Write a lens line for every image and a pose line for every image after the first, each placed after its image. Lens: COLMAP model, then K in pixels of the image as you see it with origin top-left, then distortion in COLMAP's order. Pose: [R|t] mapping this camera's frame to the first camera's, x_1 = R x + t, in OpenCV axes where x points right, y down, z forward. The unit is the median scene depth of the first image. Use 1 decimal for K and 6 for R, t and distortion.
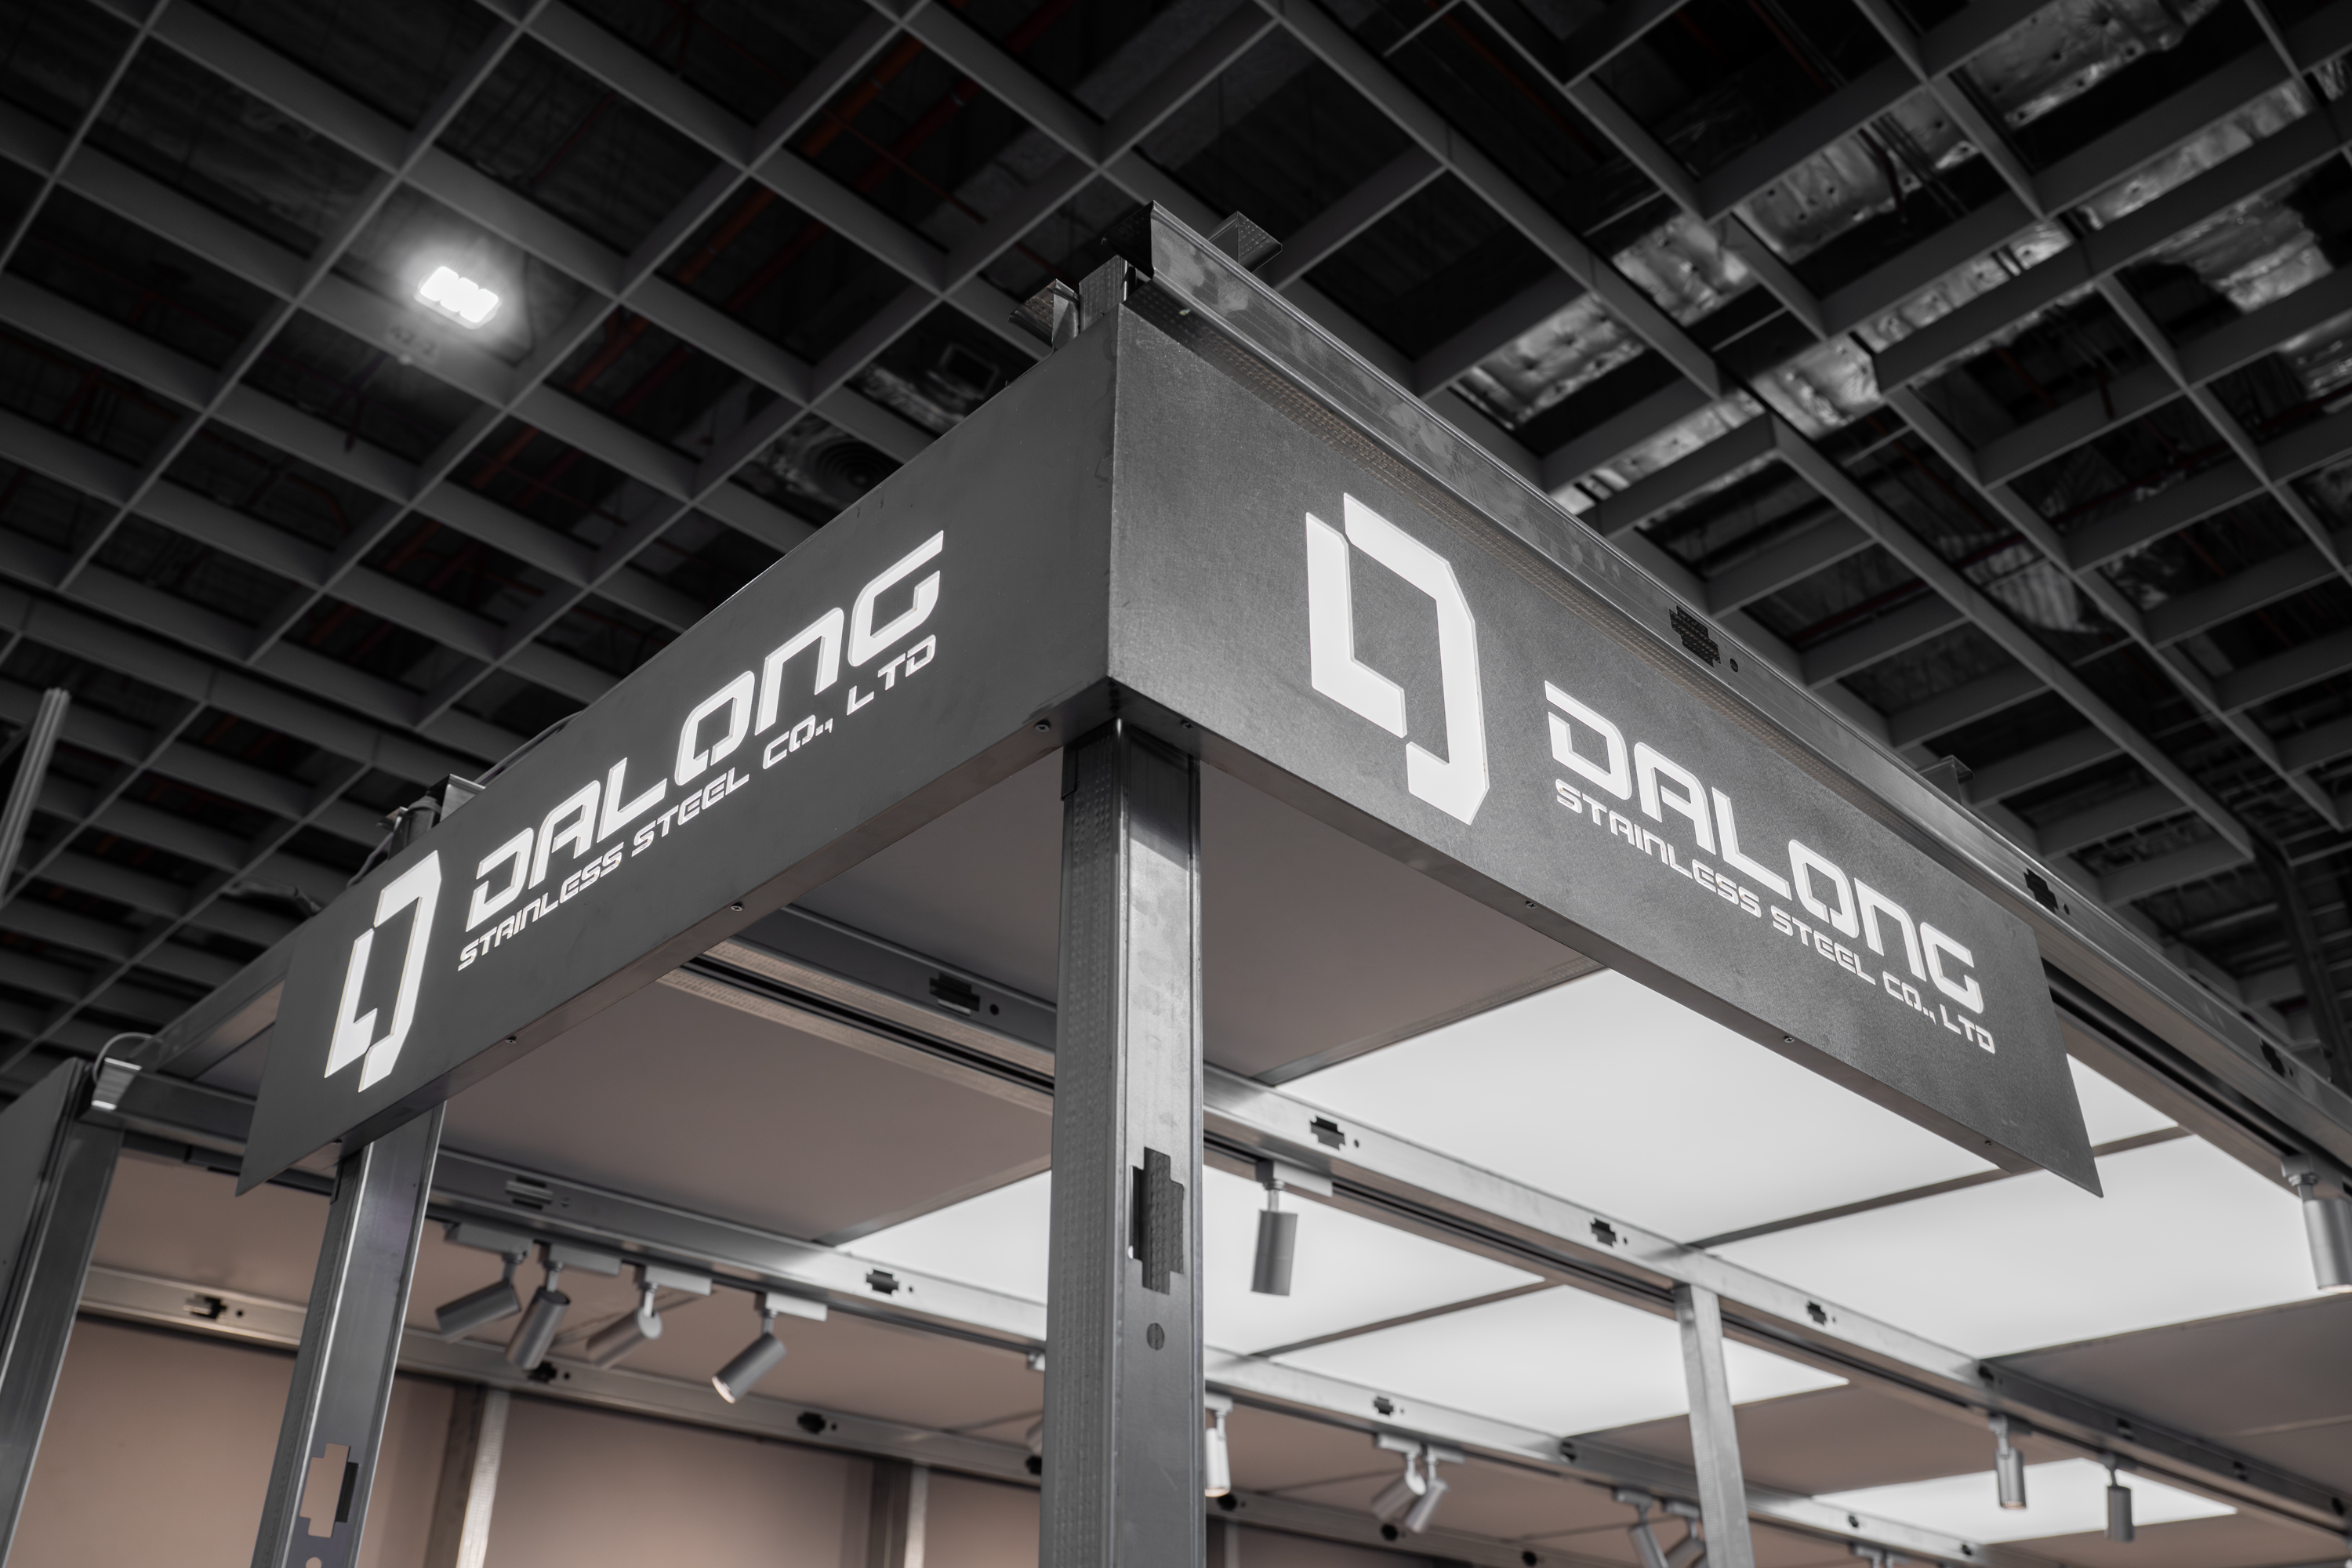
lens RADIAL K [[1949.4, 0, 1176.0], [0, 1949.4, 784.0], [0, 0, 1]] dist [-0.012517, 0.000126]
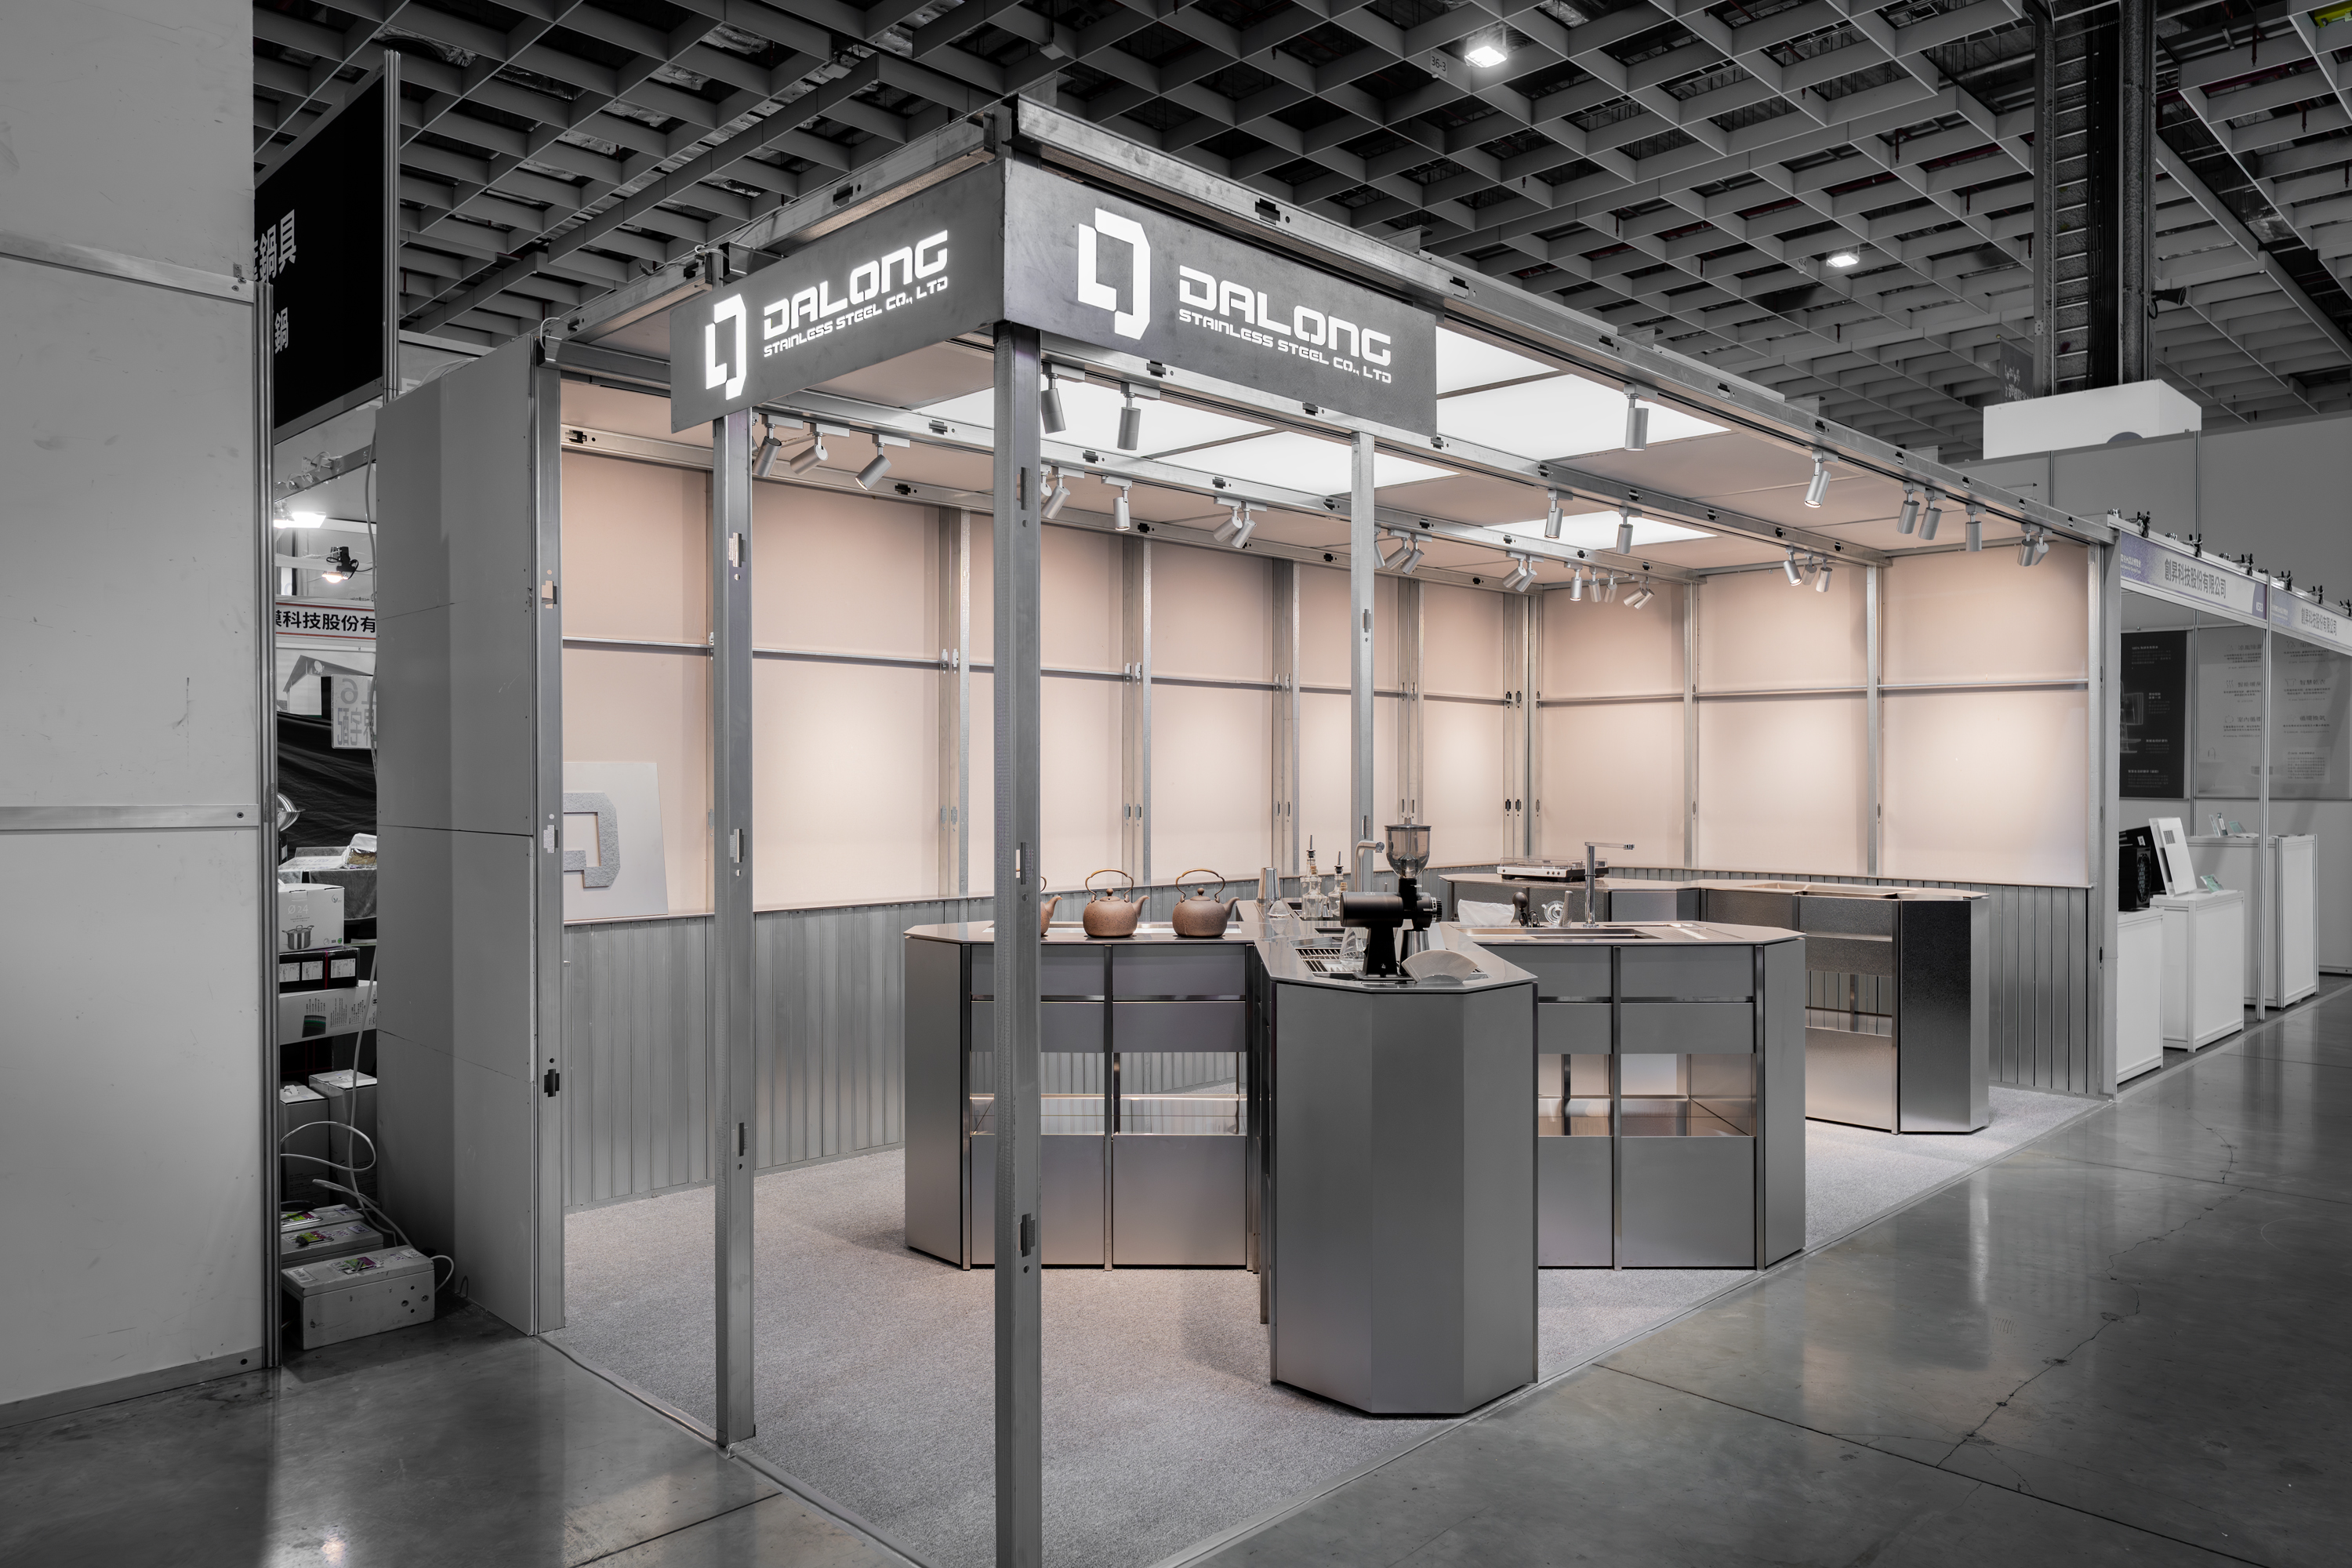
lens RADIAL K [[1532.3, 0, 1176.0], [0, 1532.3, 784.0], [0, 0, 1]] dist [0.018946, -0.017615]
pose [[0.999963, 0.001434, 0.008510, 0.144321], [-0.005568, 0.860660, 0.509150, -0.435989], [-0.006594, -0.509178, 0.860636, -0.977765]]
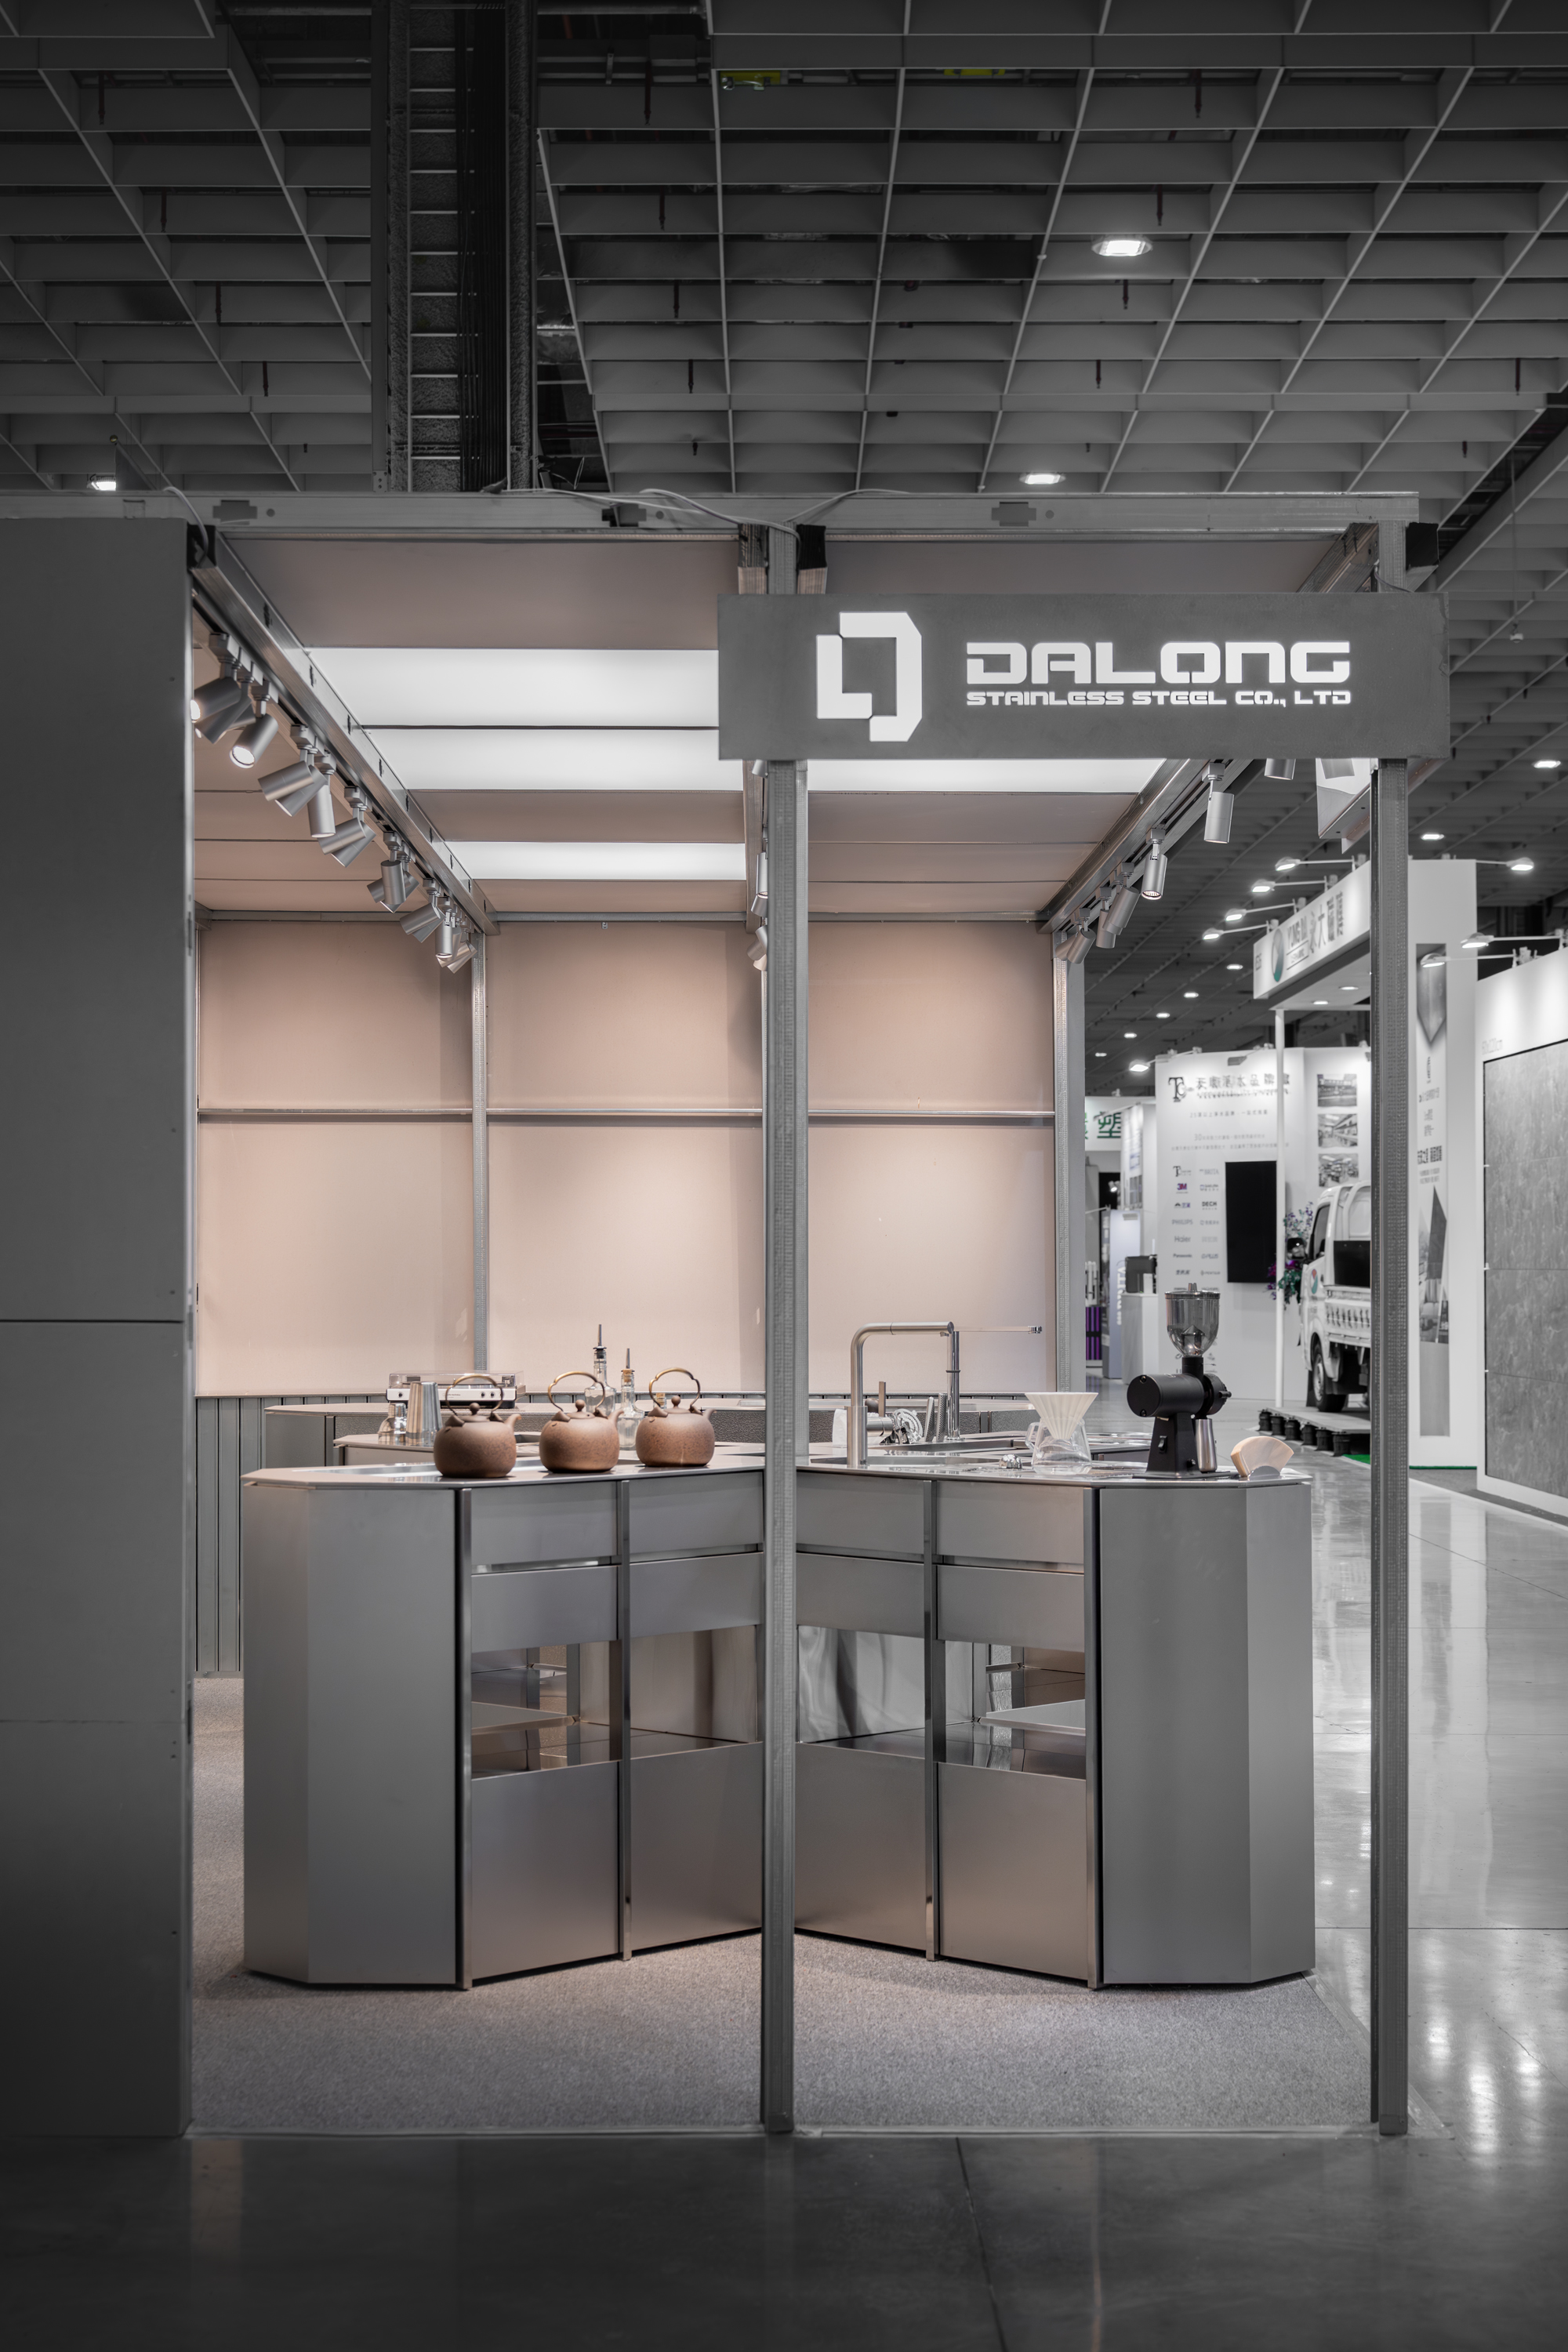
lens RADIAL K [[3418.4, 0, 784.0], [0, 3418.4, 1176.0], [0, 0, 1]] dist [0.009794, -0.047336]
pose [[0.707863, 0.018681, 0.706103, -2.953280], [-0.358402, 0.870908, 0.336254, -0.592991], [-0.608669, -0.491090, 0.623179, -1.313828]]
